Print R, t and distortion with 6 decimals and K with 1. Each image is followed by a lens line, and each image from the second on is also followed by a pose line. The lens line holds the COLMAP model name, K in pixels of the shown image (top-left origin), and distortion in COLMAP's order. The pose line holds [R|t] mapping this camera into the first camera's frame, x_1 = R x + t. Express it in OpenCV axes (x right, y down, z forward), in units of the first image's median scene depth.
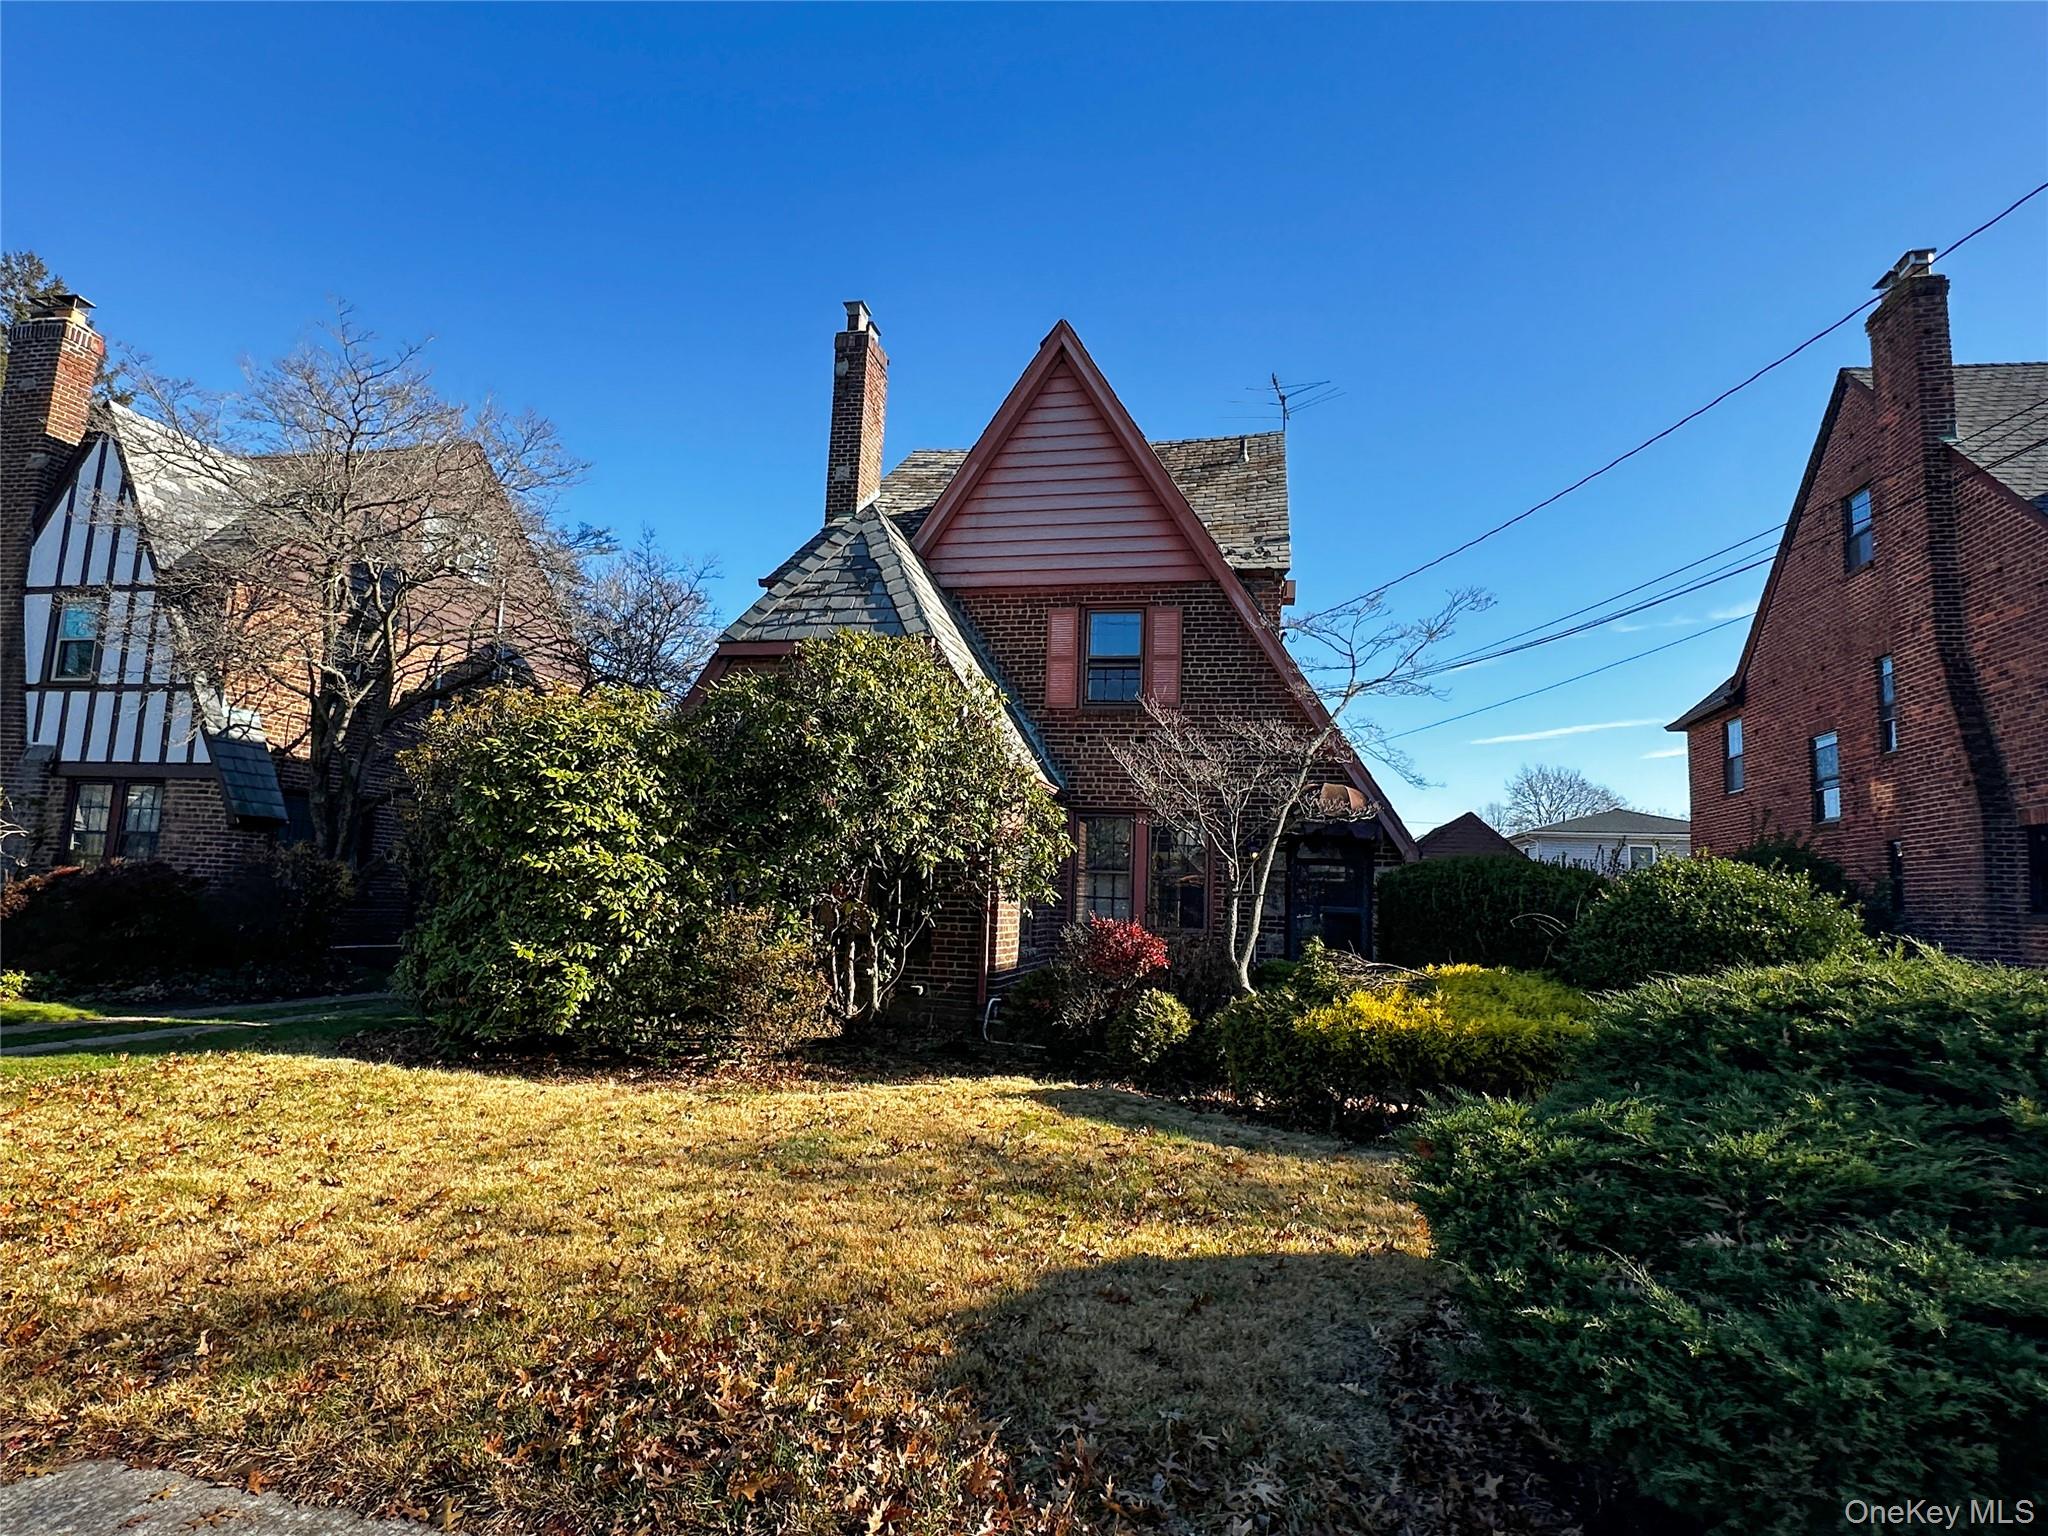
lens RADIAL K [[1114.8, 0, 1034.0], [0, 1114.8, 769.4], [0, 0, 1]] dist [-0.001004, -0.001251]
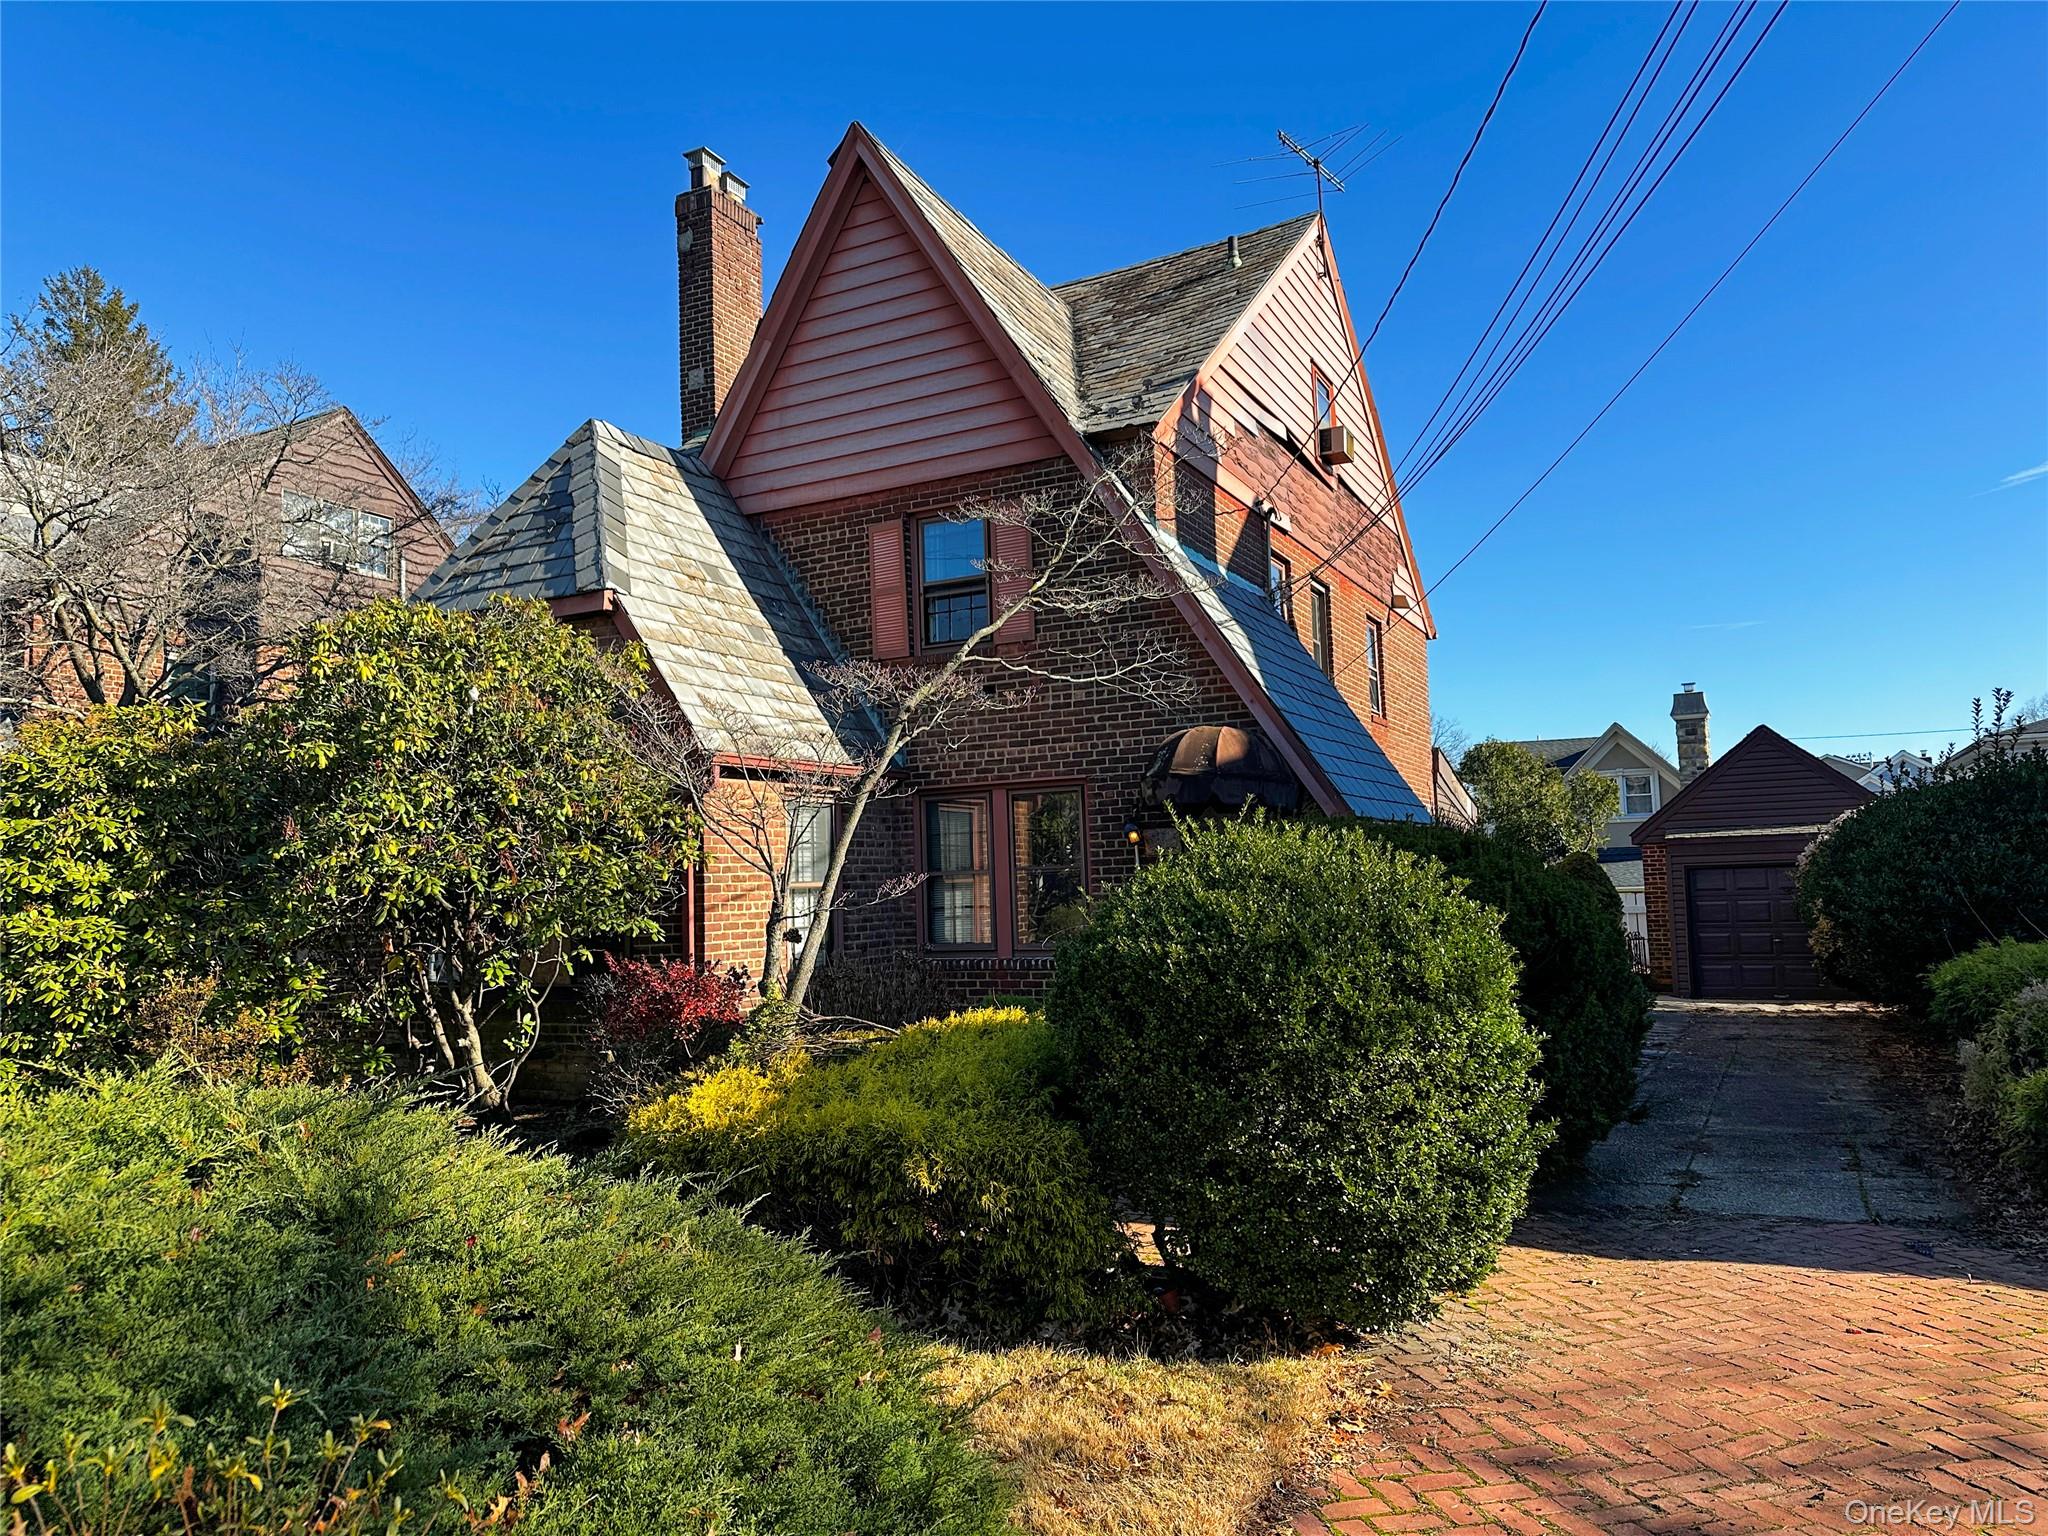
lens RADIAL K [[1408.1, 0, 1020.7], [0, 1408.1, 774.7], [0, 0, 1]] dist [0.108933, -0.152293]
pose [[0.963341, -0.089563, -0.252888, 0.385586], [0.098016, 0.994963, 0.021001, 0.012919], [0.249734, -0.045018, 0.967267, 0.123607]]
